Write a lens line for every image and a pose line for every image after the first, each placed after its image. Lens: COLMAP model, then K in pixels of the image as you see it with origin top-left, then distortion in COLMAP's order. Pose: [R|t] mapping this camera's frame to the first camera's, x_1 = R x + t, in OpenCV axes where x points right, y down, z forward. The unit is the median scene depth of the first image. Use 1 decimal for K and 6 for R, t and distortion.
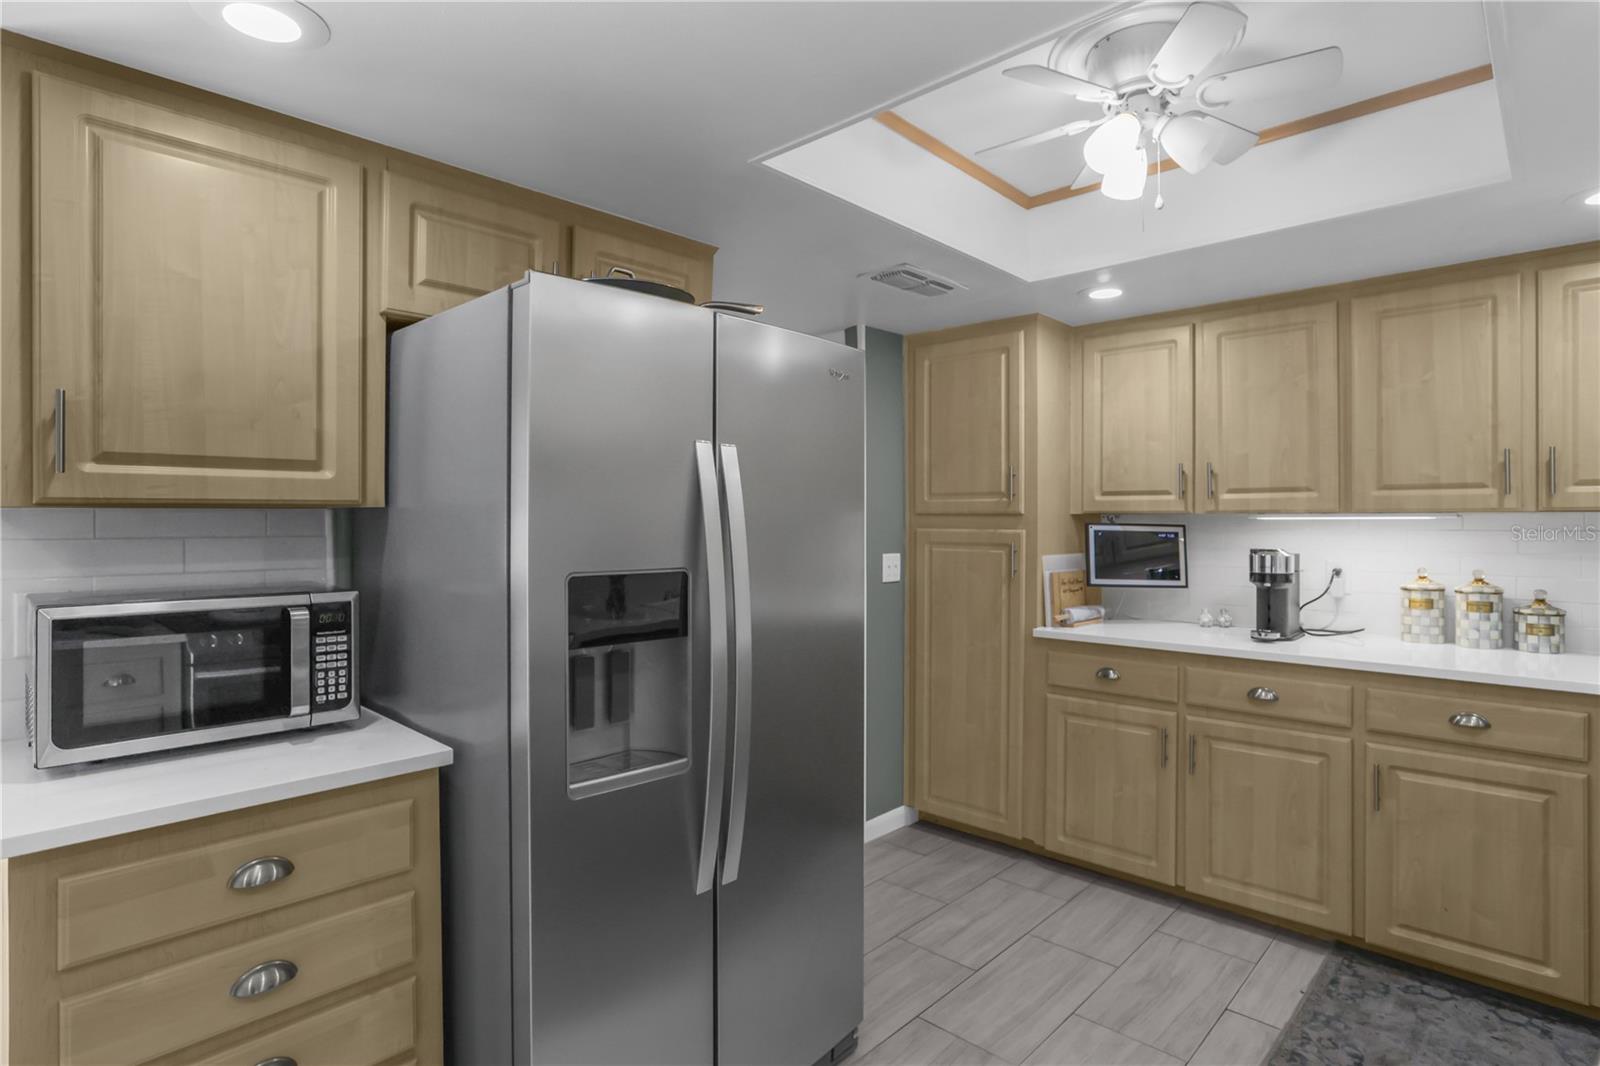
lens RADIAL K [[817.8, 0, 801.6], [0, 817.8, 524.9], [0, 0, 1]] dist [-0.044380, 0.019910]
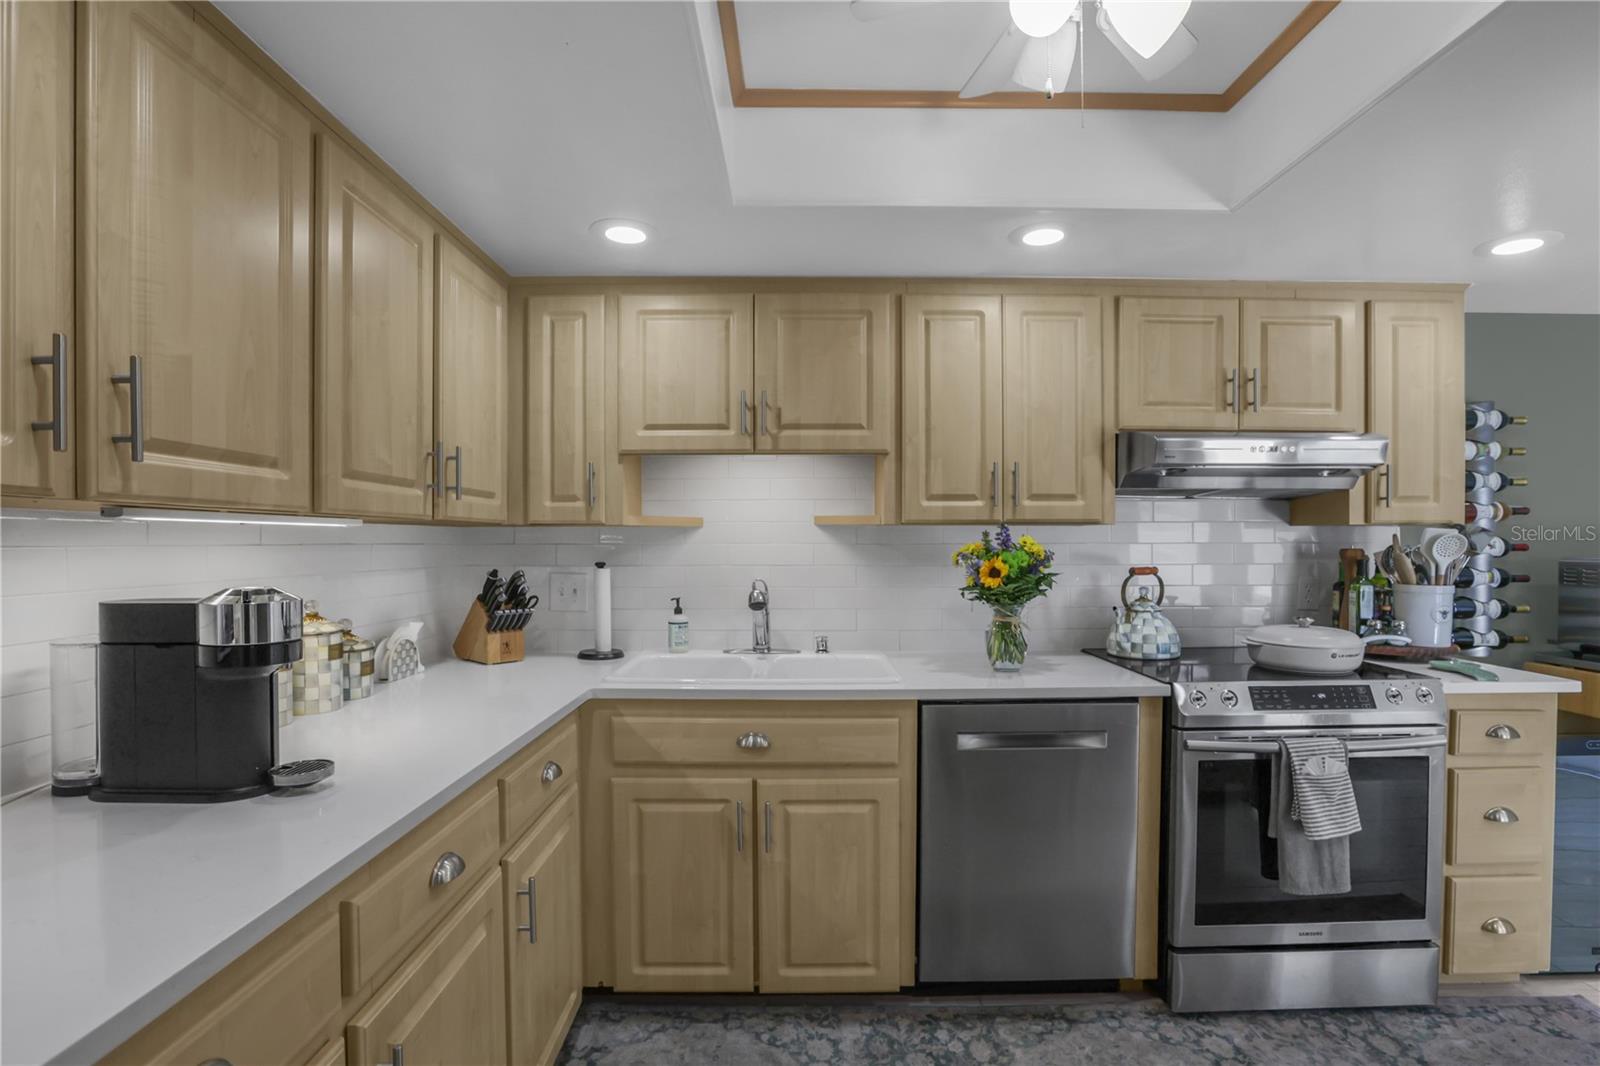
lens RADIAL K [[753.7, 0, 789.7], [0, 753.7, 550.9], [0, 0, 1]] dist [-0.041095, 0.000884]
pose [[-0.684549, -0.007172, 0.728931, 0.081314], [0.005348, 0.999875, 0.014860, 0.004797], [-0.728947, 0.014070, -0.684425, 1.086465]]
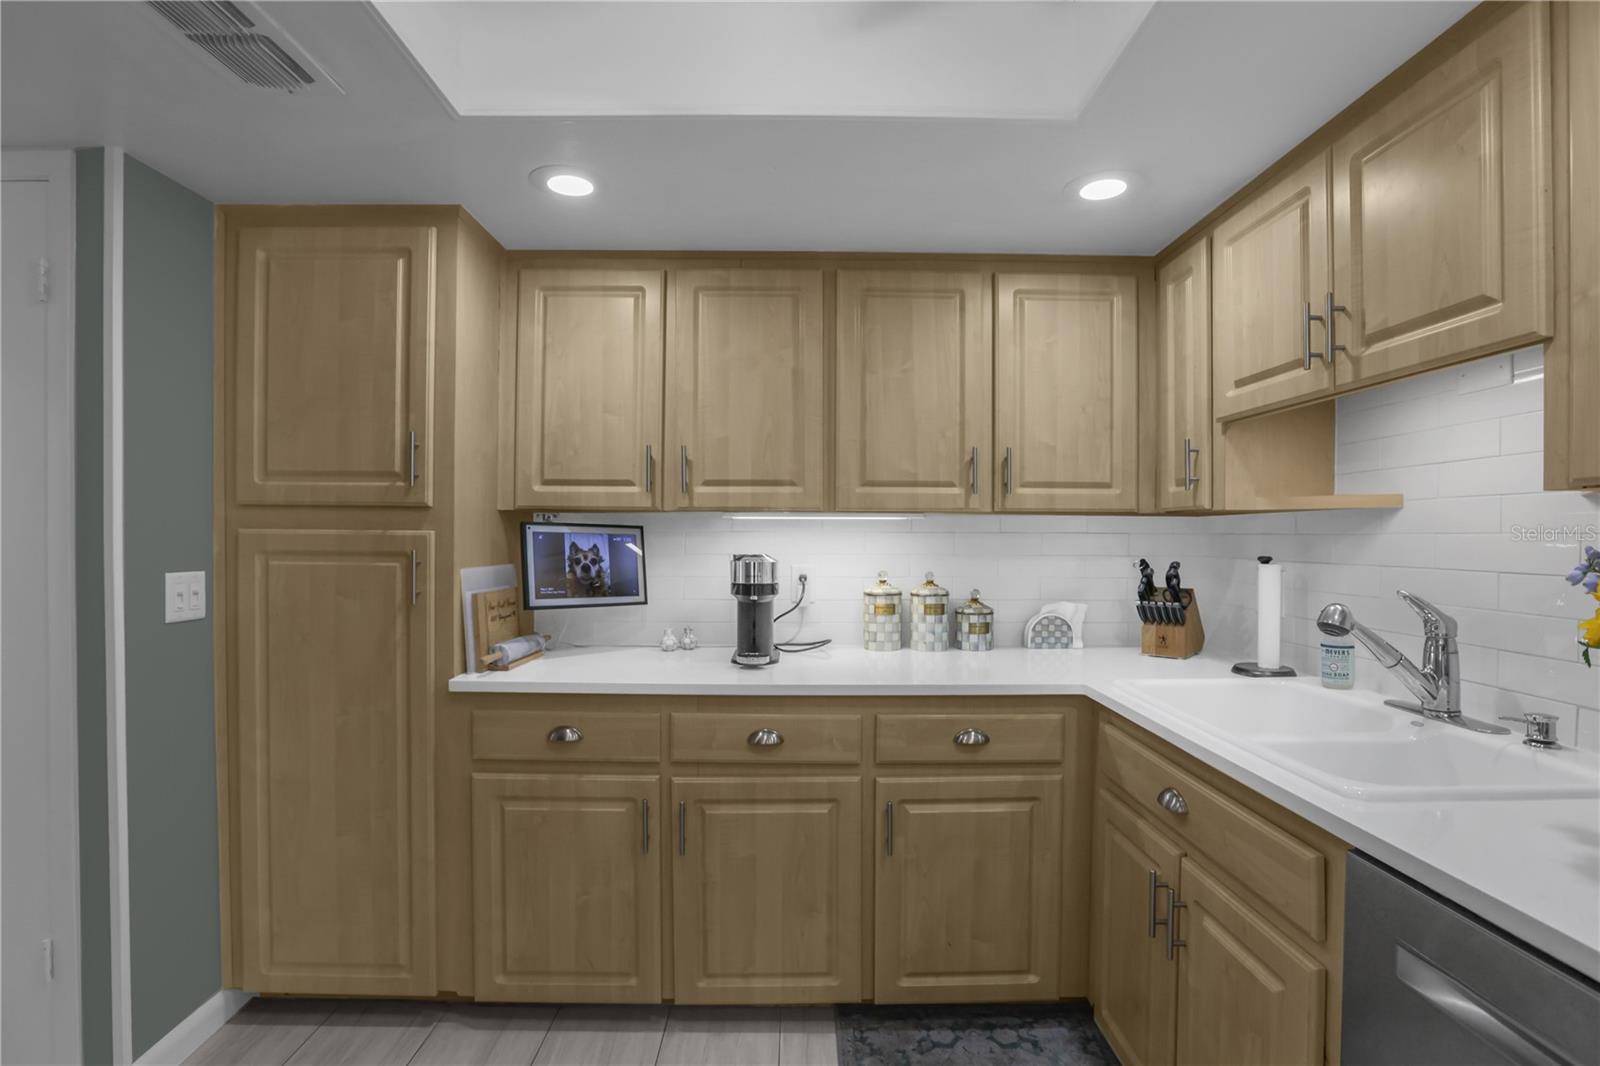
lens RADIAL K [[754.5, 0, 805.9], [0, 754.5, 541.3], [0, 0, 1]] dist [-0.069210, 0.037637]
pose [[0.715433, -0.002395, 0.698677, 0.080568], [-0.001644, 0.999986, 0.005111, 0.013019], [-0.698679, -0.004805, 0.715419, 0.419619]]
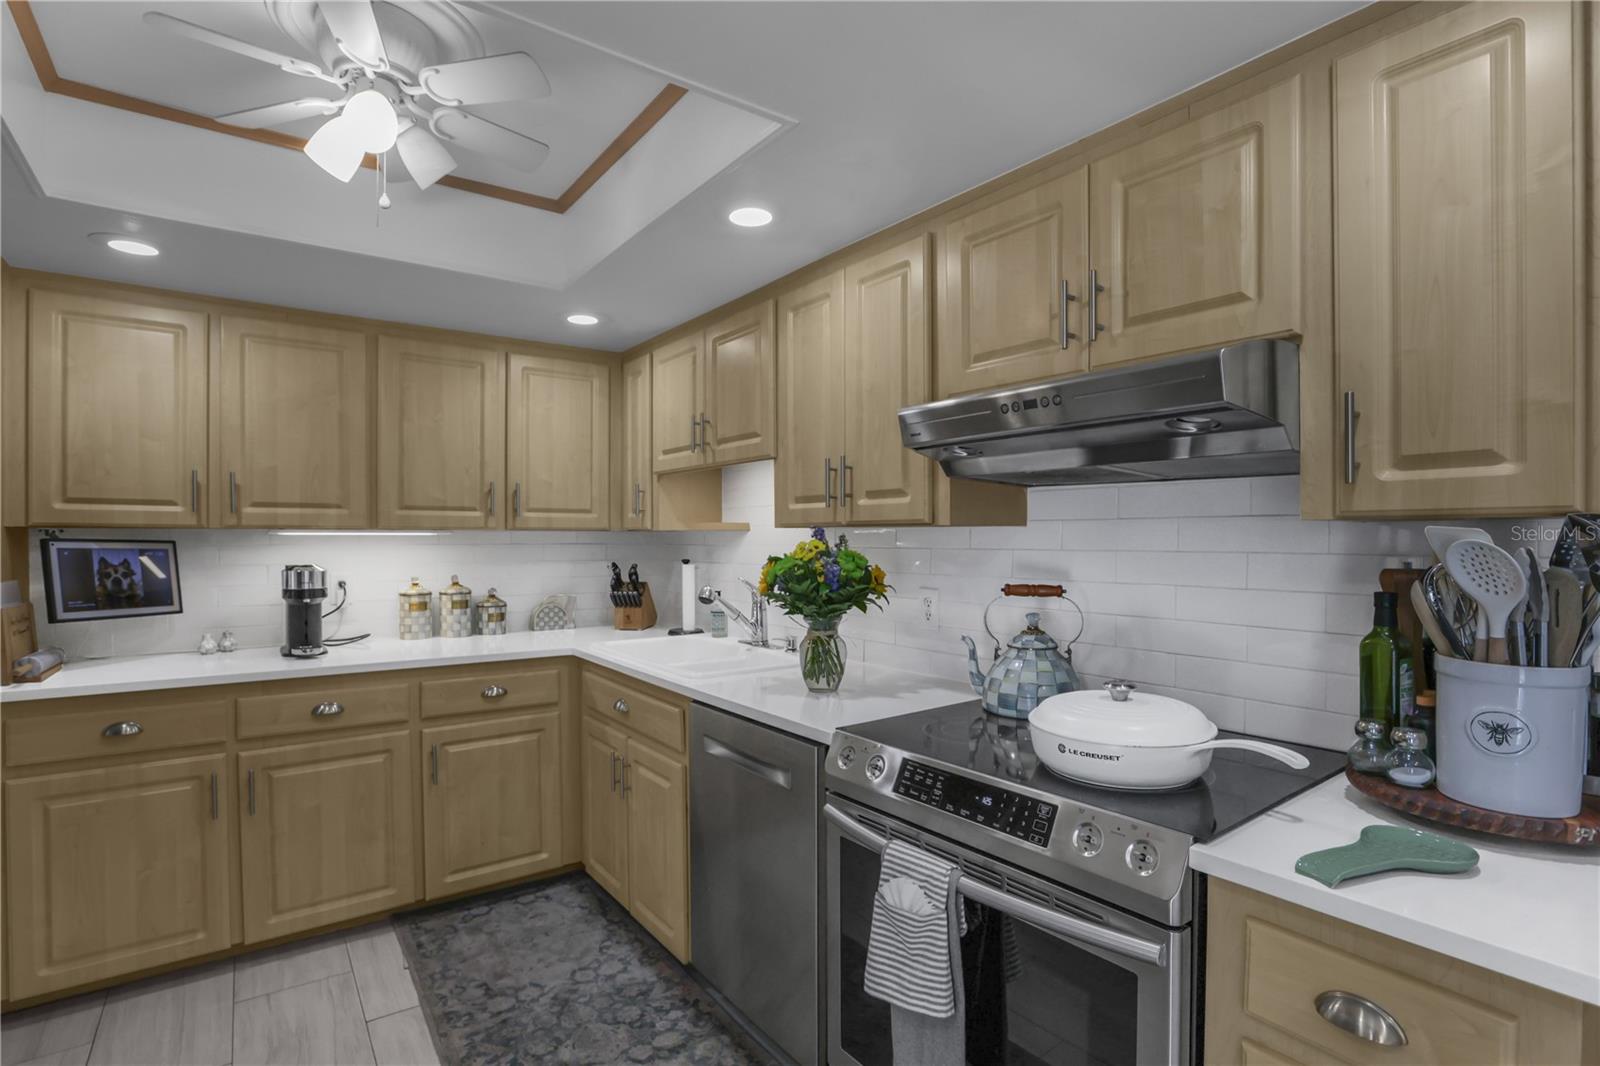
lens RADIAL K [[772.8, 0, 791.7], [0, 772.8, 550.6], [0, 0, 1]] dist [-0.052475, 0.020820]
pose [[0.186826, -0.015034, 0.982278, -0.231193], [0.002989, 0.999887, 0.014735, 0.000499], [-0.982388, 0.000183, 0.186850, 0.240024]]
